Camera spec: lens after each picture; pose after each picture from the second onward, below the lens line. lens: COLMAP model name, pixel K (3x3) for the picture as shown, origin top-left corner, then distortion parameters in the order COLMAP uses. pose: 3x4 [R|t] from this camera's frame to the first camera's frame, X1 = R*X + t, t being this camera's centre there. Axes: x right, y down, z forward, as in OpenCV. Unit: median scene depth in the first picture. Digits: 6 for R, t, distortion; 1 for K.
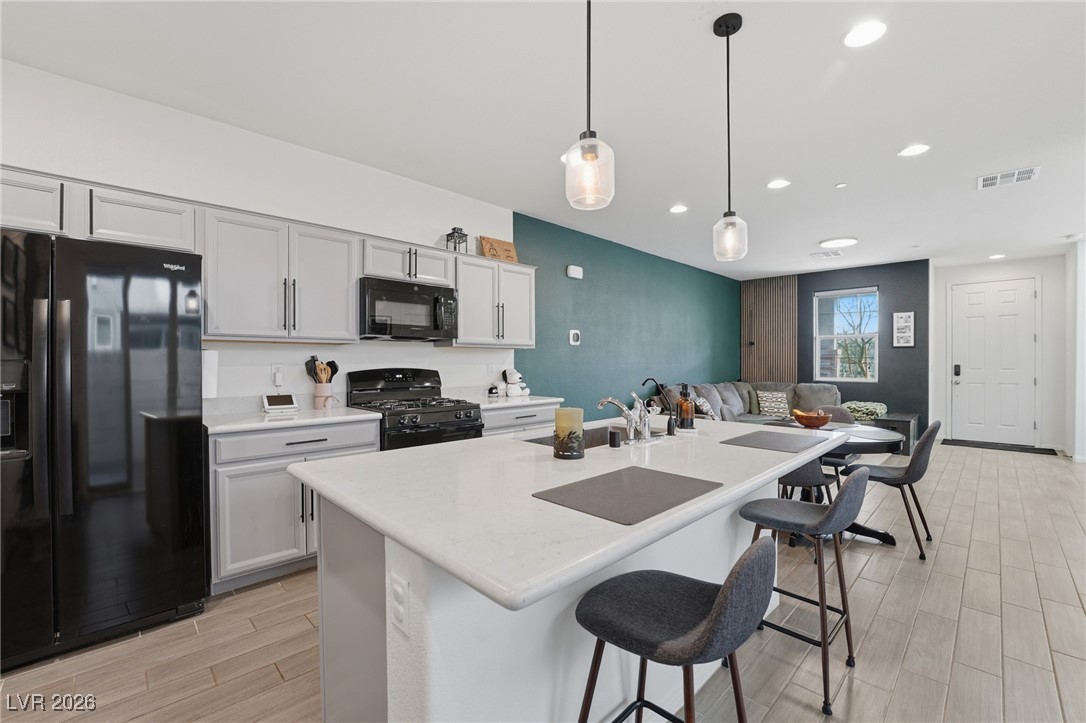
lens RADIAL K [[455.4, 0, 540.9], [0, 455.4, 364.3], [0, 0, 1]] dist [-0.018151, 0.000415]
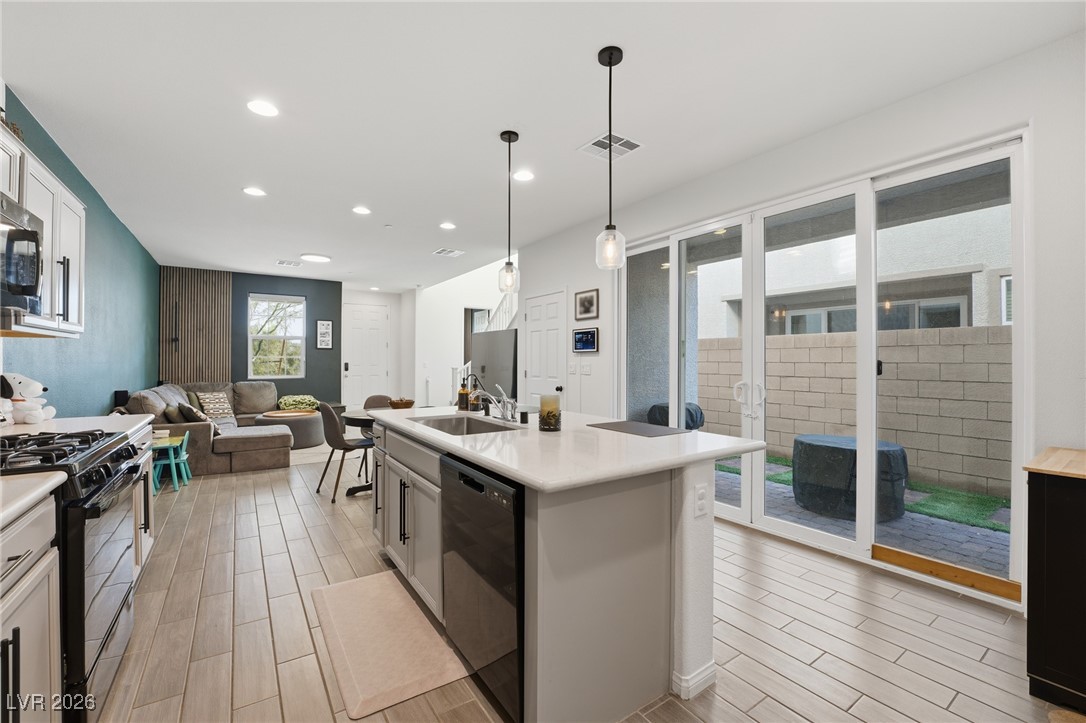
lens RADIAL K [[447.9, 0, 542.4], [0, 447.9, 358.4], [0, 0, 1]] dist [-0.021144, -0.000060]
pose [[0.187852, 0.004682, 0.982186, -0.447406], [0.004110, 0.999976, -0.005553, -0.003535], [-0.982189, 0.005080, 0.187828, 0.265081]]
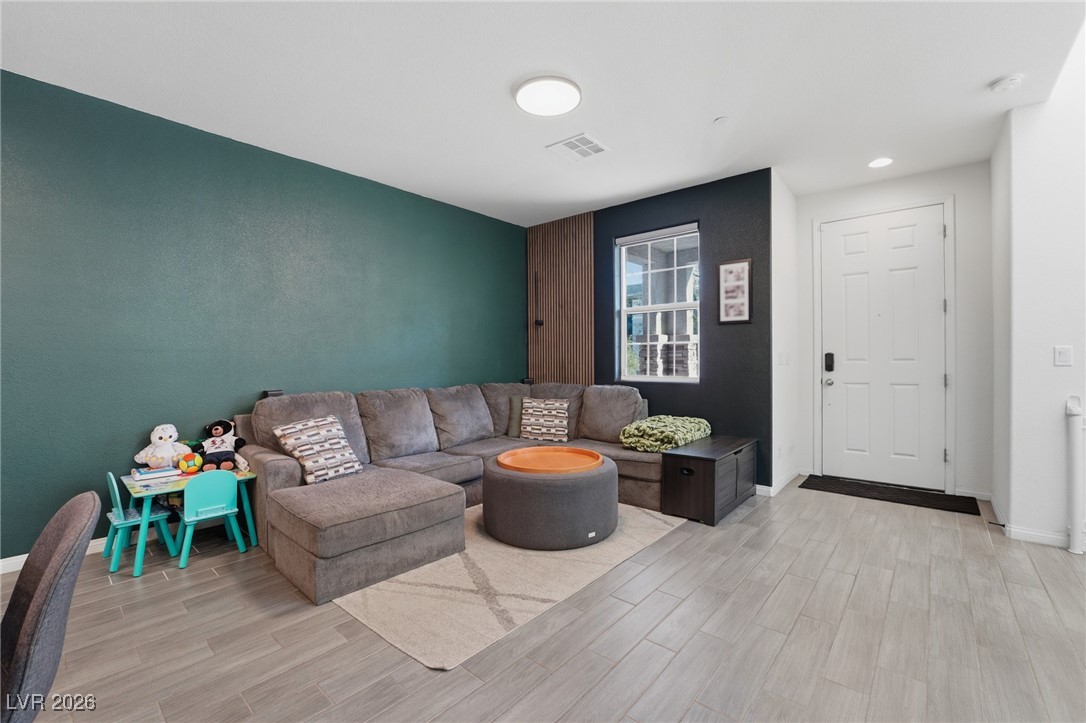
lens RADIAL K [[457.7, 0, 545.2], [0, 457.7, 360.7], [0, 0, 1]] dist [-0.016619, 0.000095]
pose [[0.996639, -0.004128, 0.081812, 0.778845], [0.004253, 0.999990, -0.001346, 0.016372], [-0.081806, 0.001690, 0.996647, 0.654899]]
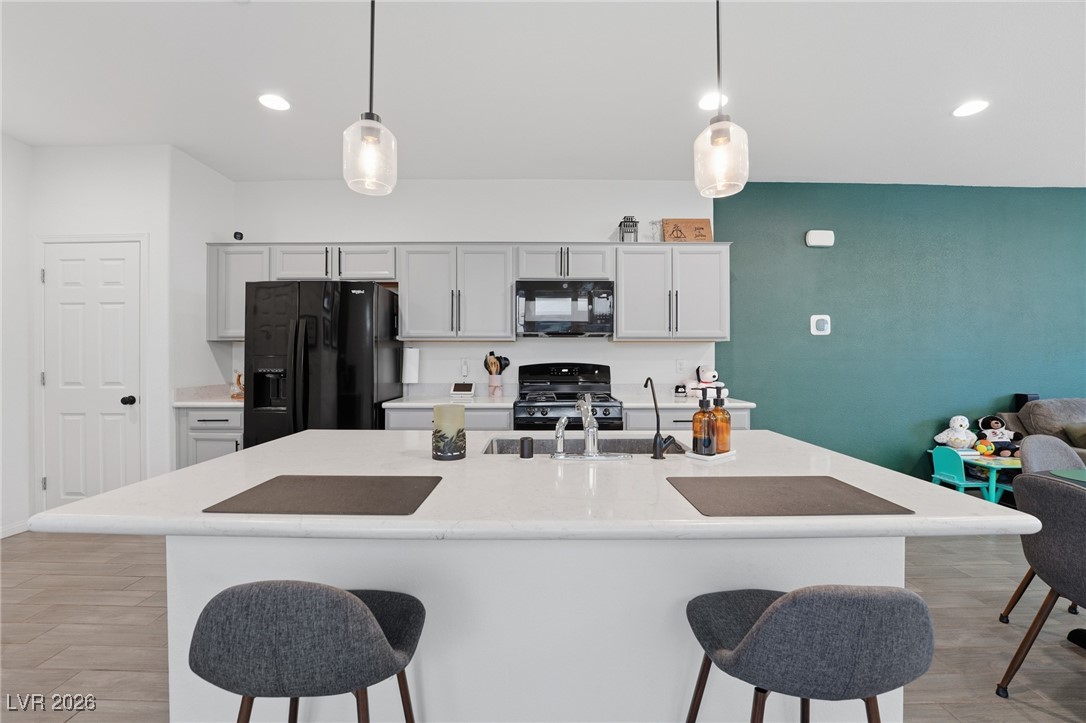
lens RADIAL K [[447.9, 0, 542.4], [0, 447.9, 358.4], [0, 0, 1]] dist [-0.021144, -0.000060]
pose [[0.717665, 0.000544, -0.696389, 0.292510], [-0.005428, 0.999974, -0.004812, 0.002629], [0.696368, 0.007233, 0.717649, 0.174041]]
